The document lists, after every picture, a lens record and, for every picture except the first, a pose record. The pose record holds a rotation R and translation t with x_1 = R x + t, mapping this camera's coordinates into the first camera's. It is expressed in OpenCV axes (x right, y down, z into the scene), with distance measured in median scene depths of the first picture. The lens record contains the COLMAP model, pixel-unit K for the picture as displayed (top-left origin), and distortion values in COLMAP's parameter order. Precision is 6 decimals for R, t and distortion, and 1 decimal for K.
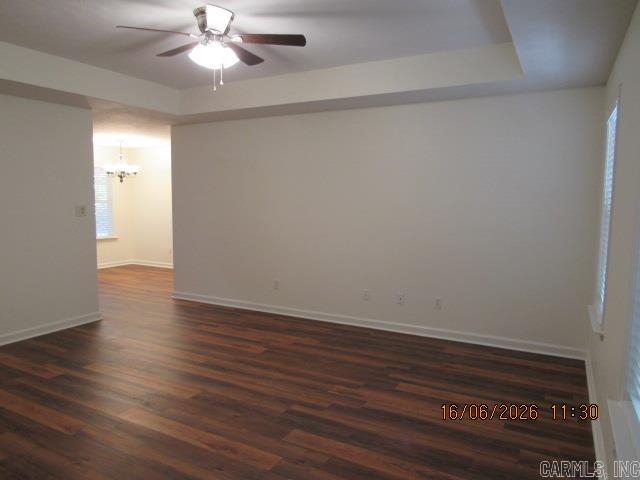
lens RADIAL K [[459.9, 0, 317.7], [0, 459.9, 240.0], [0, 0, 1]] dist [-0.023570, 0.004456]
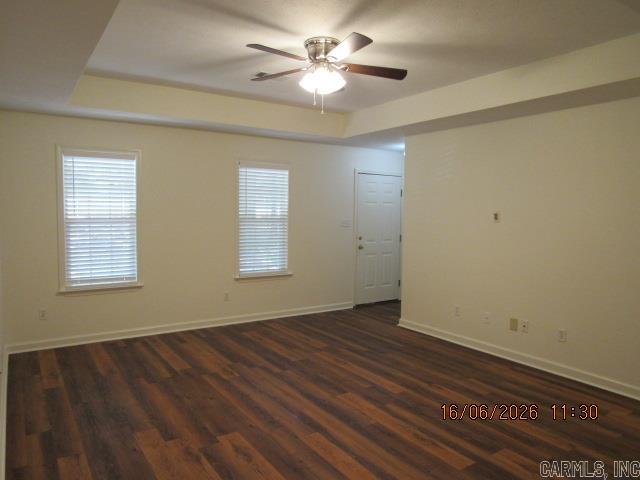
lens RADIAL K [[459.9, 0, 317.7], [0, 459.9, 240.0], [0, 0, 1]] dist [-0.023570, 0.004456]
pose [[-0.883954, -0.049680, 0.464927, -0.618821], [0.027311, 0.987156, 0.157408, -0.176415], [-0.466776, 0.151839, -0.871244, 1.687425]]
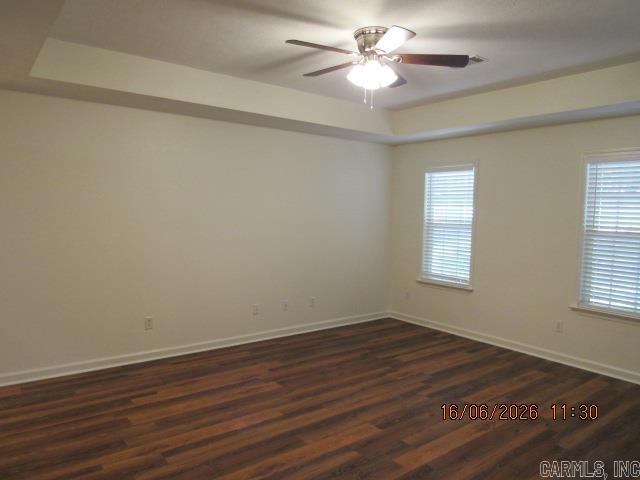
lens RADIAL K [[459.9, 0, 317.7], [0, 459.9, 240.0], [0, 0, 1]] dist [-0.023570, 0.004456]
pose [[0.398595, -0.056874, 0.915362, -1.014100], [0.068638, 0.997126, 0.032066, -0.074669], [-0.914555, 0.050047, 0.401353, 0.620004]]
